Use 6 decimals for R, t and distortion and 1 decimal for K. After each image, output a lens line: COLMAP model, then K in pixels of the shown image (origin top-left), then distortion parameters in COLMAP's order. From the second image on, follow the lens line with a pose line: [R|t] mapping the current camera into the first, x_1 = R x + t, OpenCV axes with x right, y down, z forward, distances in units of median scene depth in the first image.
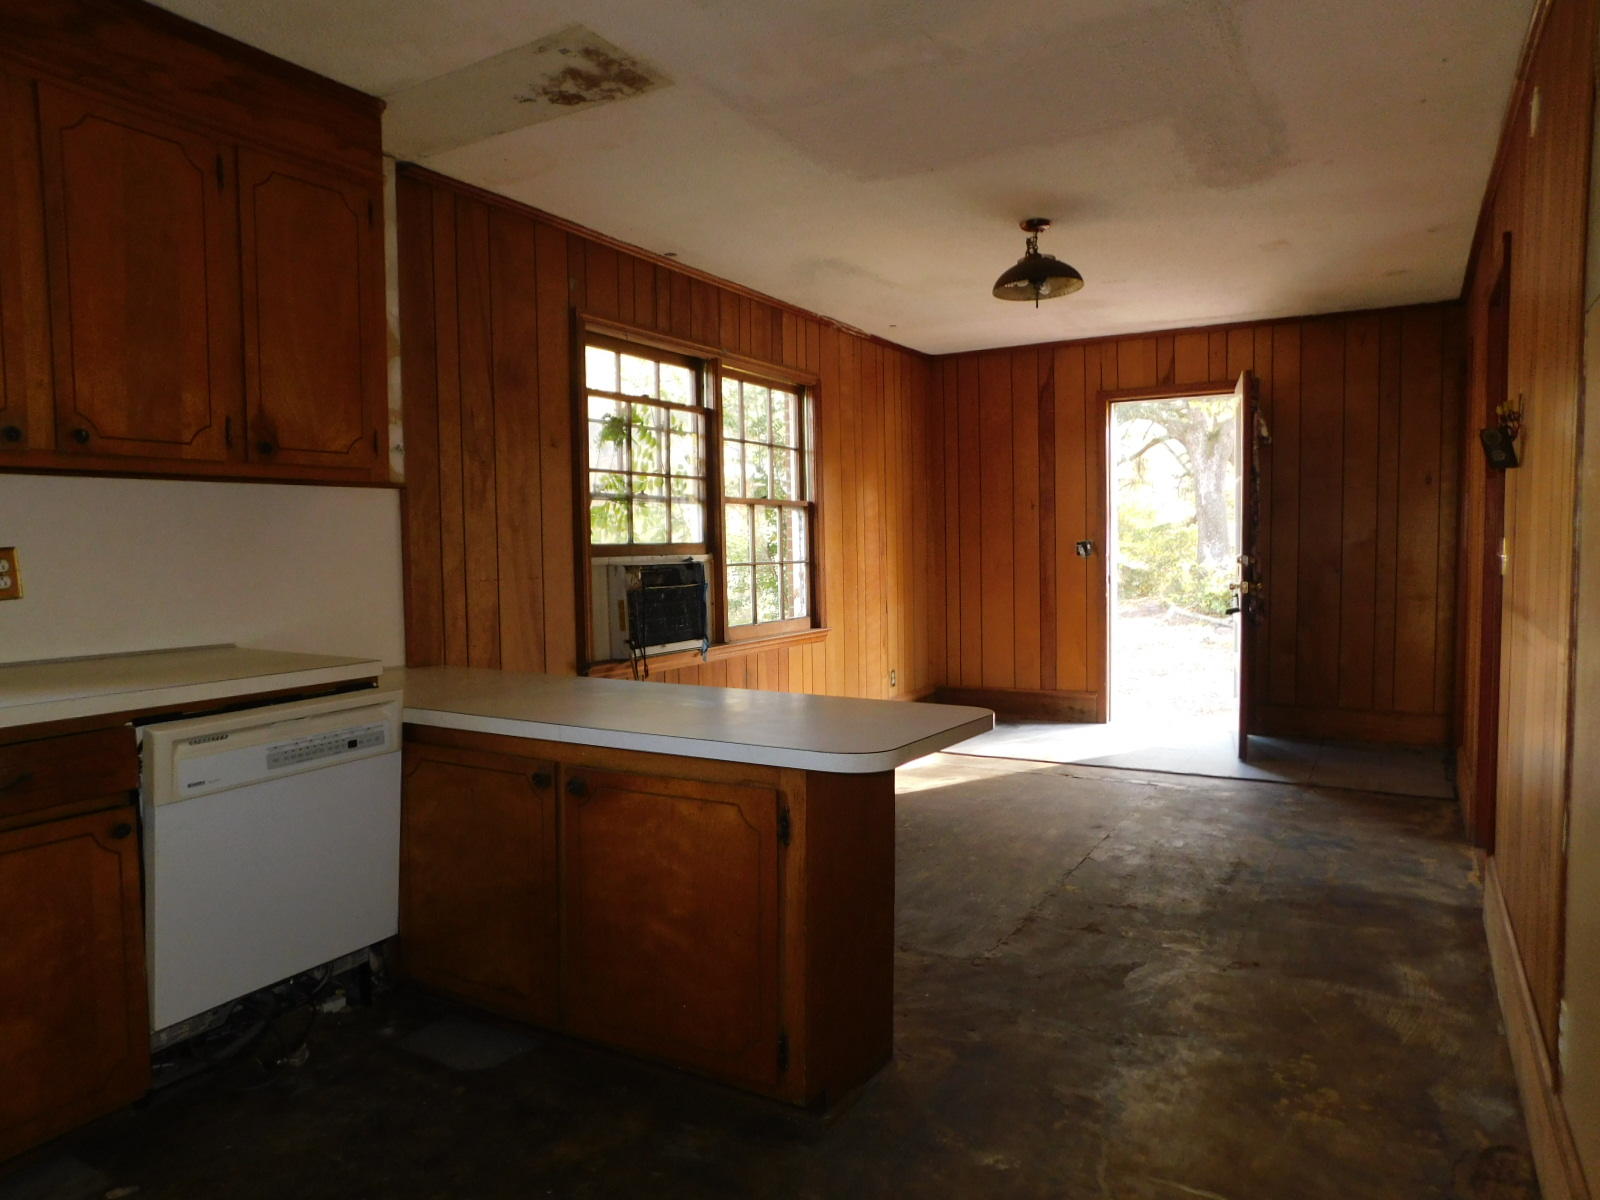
lens RADIAL K [[1049.0, 0, 804.8], [0, 1049.0, 602.6], [0, 0, 1]] dist [-0.079572, 0.066071]
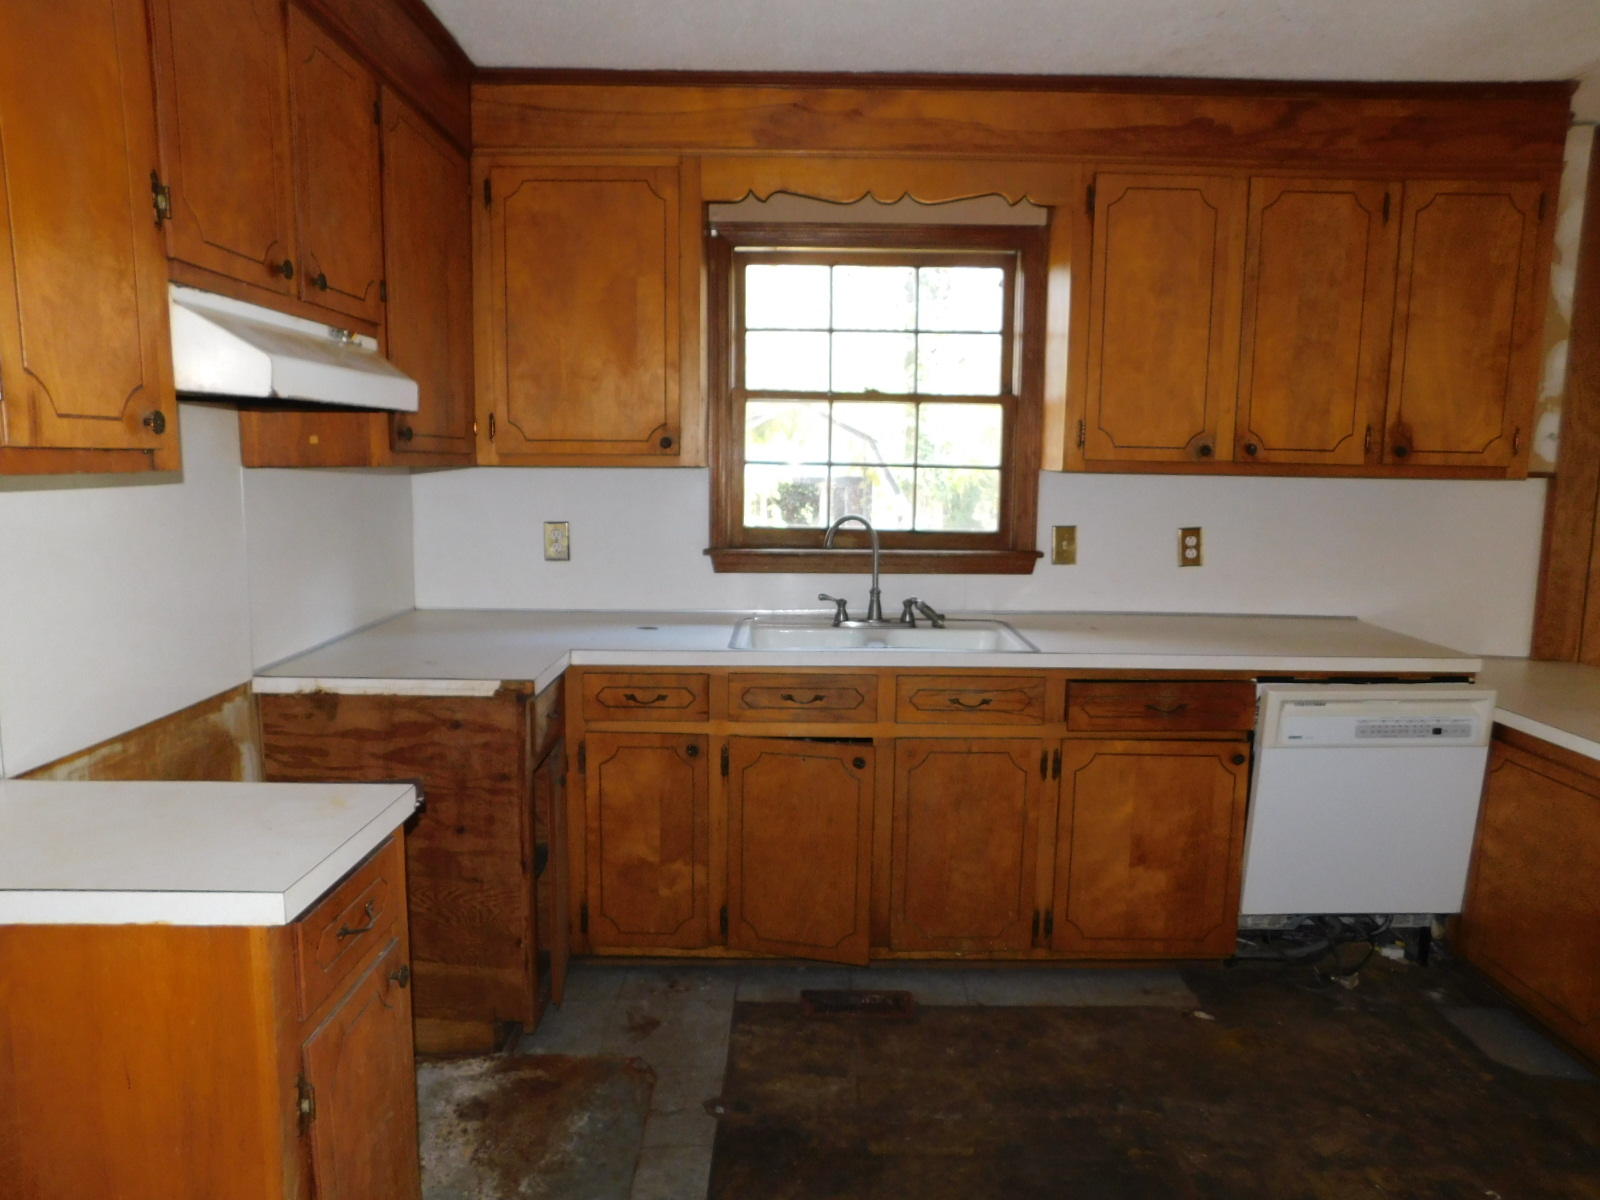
lens RADIAL K [[1049.0, 0, 804.8], [0, 1049.0, 602.6], [0, 0, 1]] dist [-0.079572, 0.066071]
pose [[0.503425, 0.132562, -0.853809, 0.129417], [-0.071620, 0.991162, 0.111658, -0.068144], [0.861065, 0.004938, 0.508470, -0.126005]]
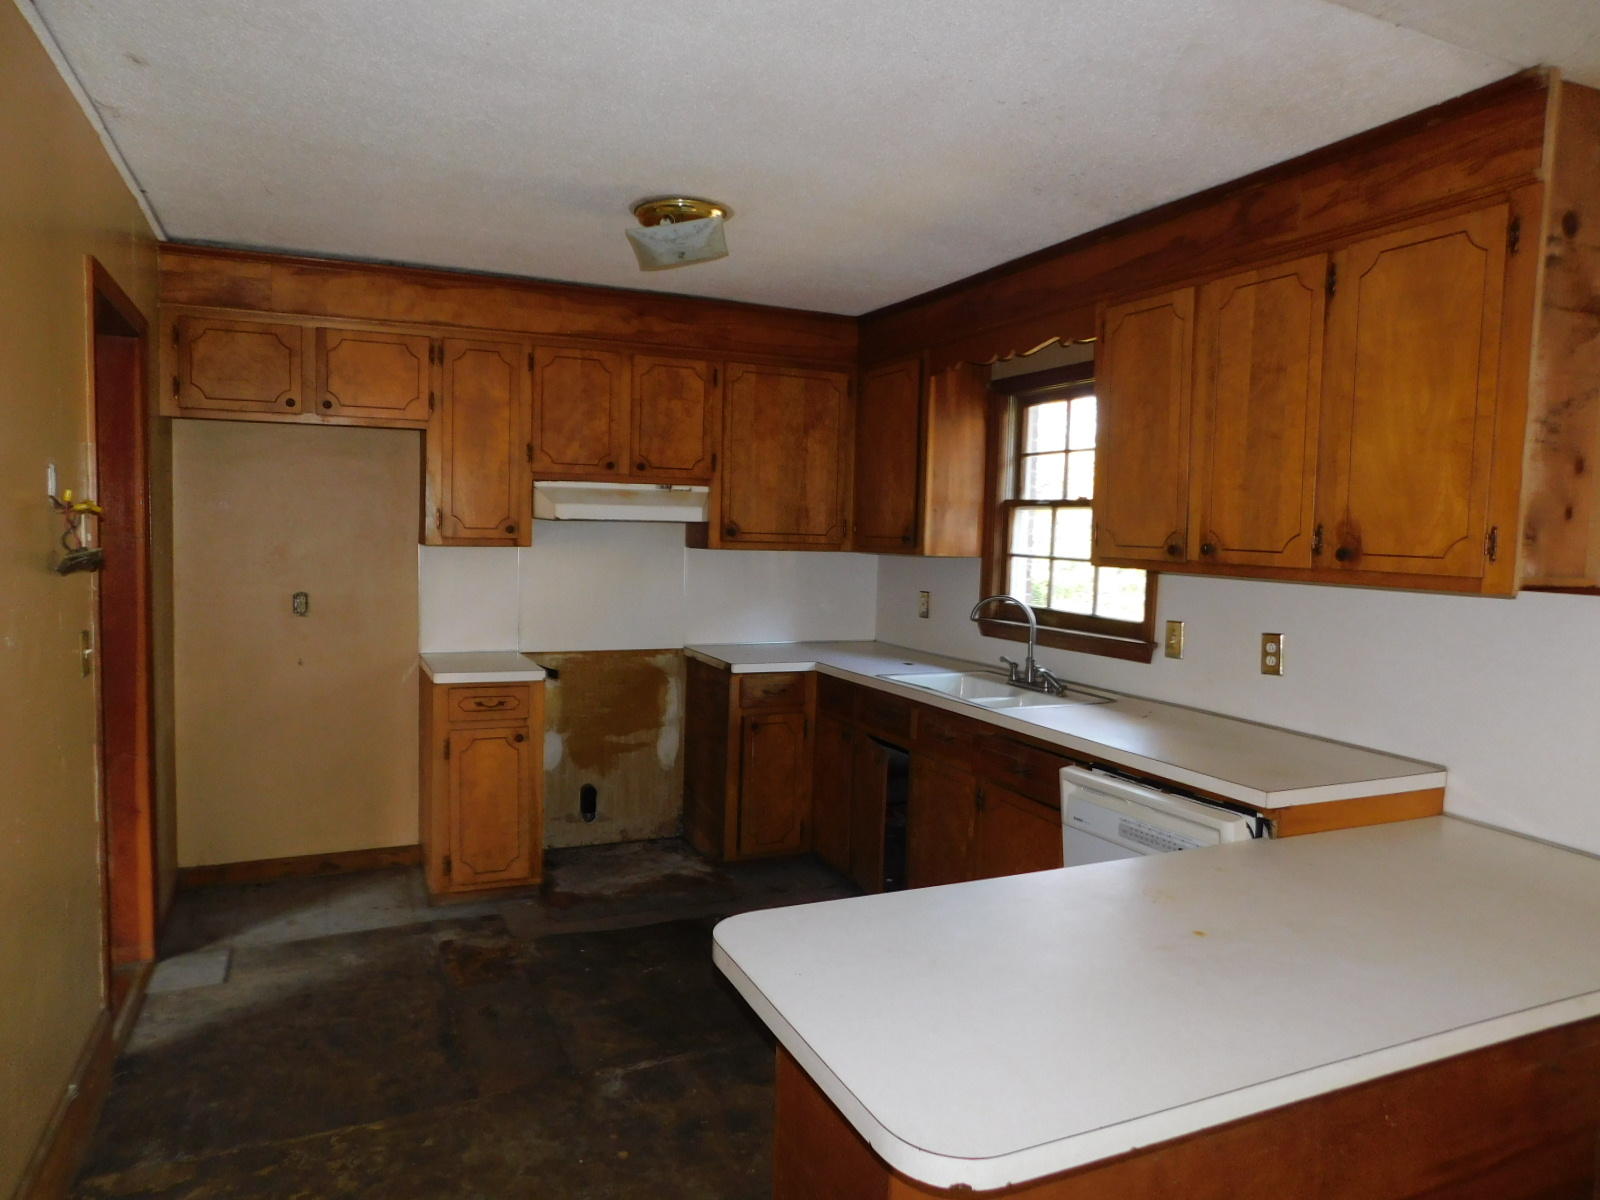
lens RADIAL K [[1059.9, 0, 795.4], [0, 1059.9, 591.6], [0, 0, 1]] dist [-0.026756, 0.002889]
pose [[-0.586802, 0.043981, -0.808535, 0.571793], [-0.070502, 0.991957, 0.105125, -0.188326], [0.806656, 0.118691, -0.578981, 1.196314]]
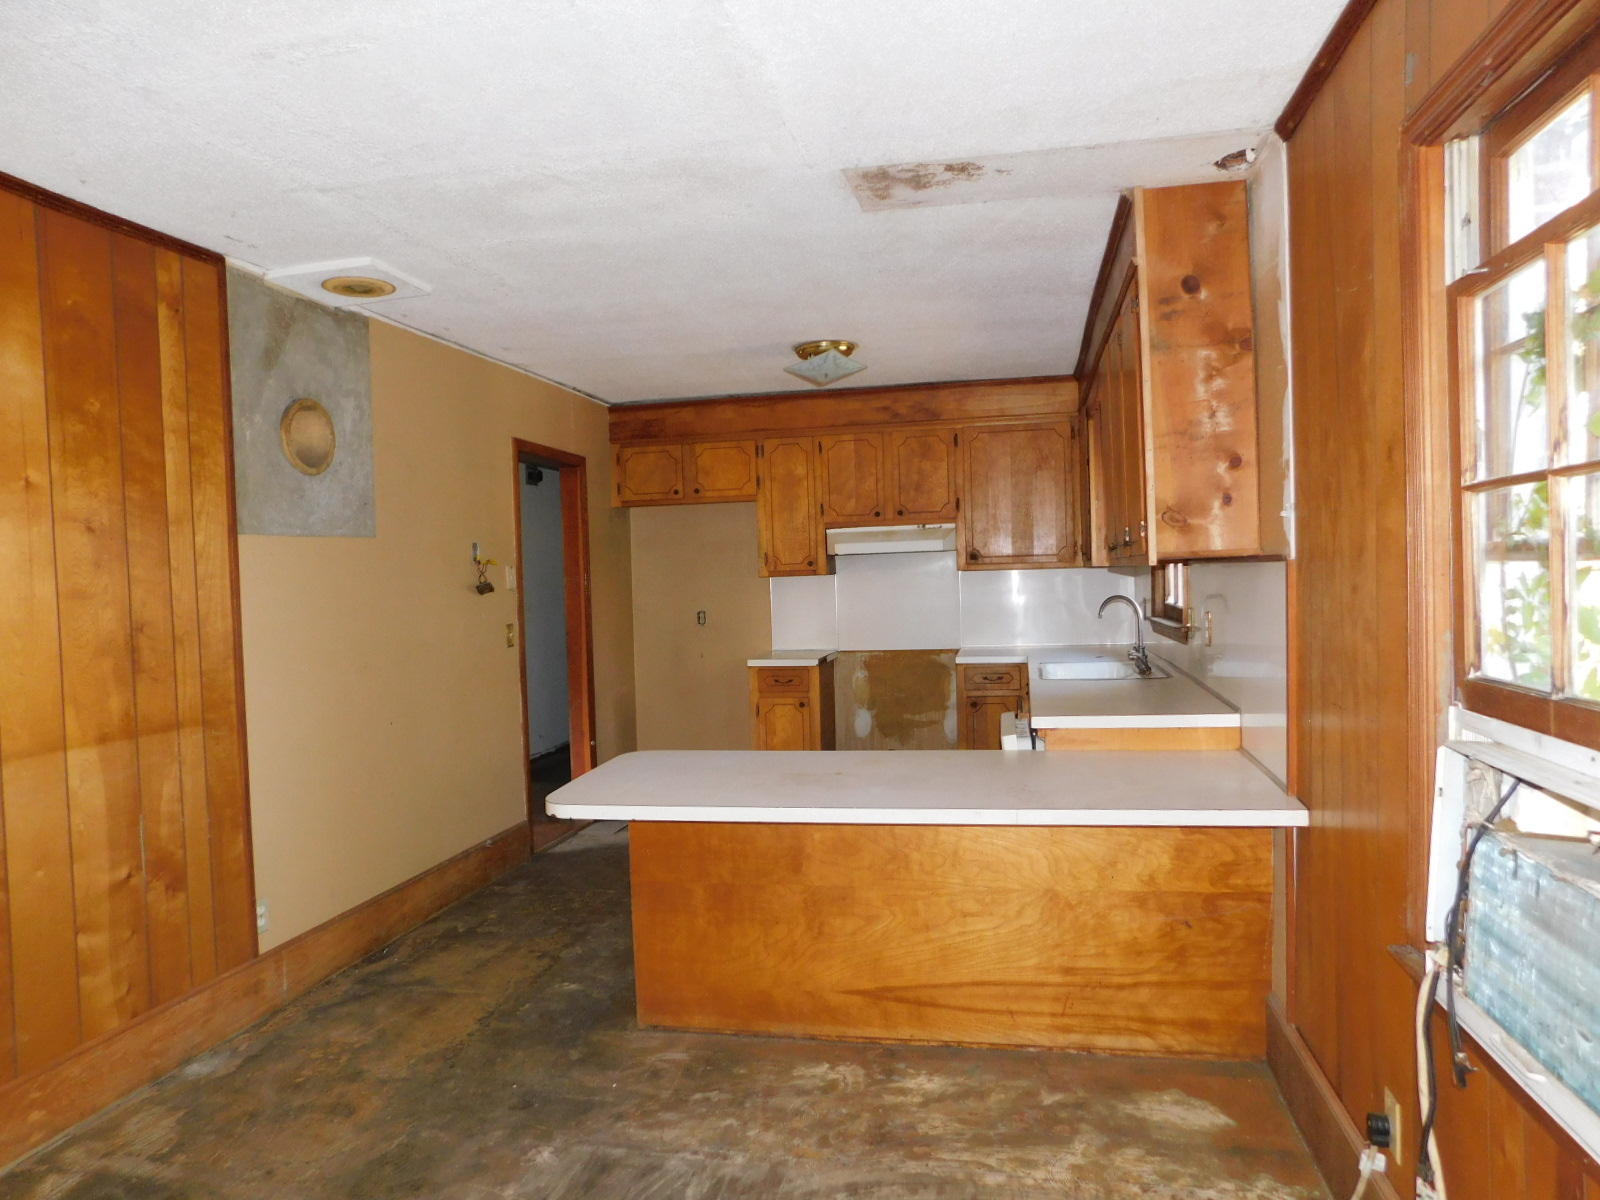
lens RADIAL K [[1049.0, 0, 804.8], [0, 1049.0, 602.6], [0, 0, 1]] dist [-0.079572, 0.066071]
pose [[-0.947974, 0.048119, -0.314690, 0.253525], [0.020602, 0.995711, 0.090194, -0.206778], [0.317680, 0.079018, -0.944900, 2.132276]]
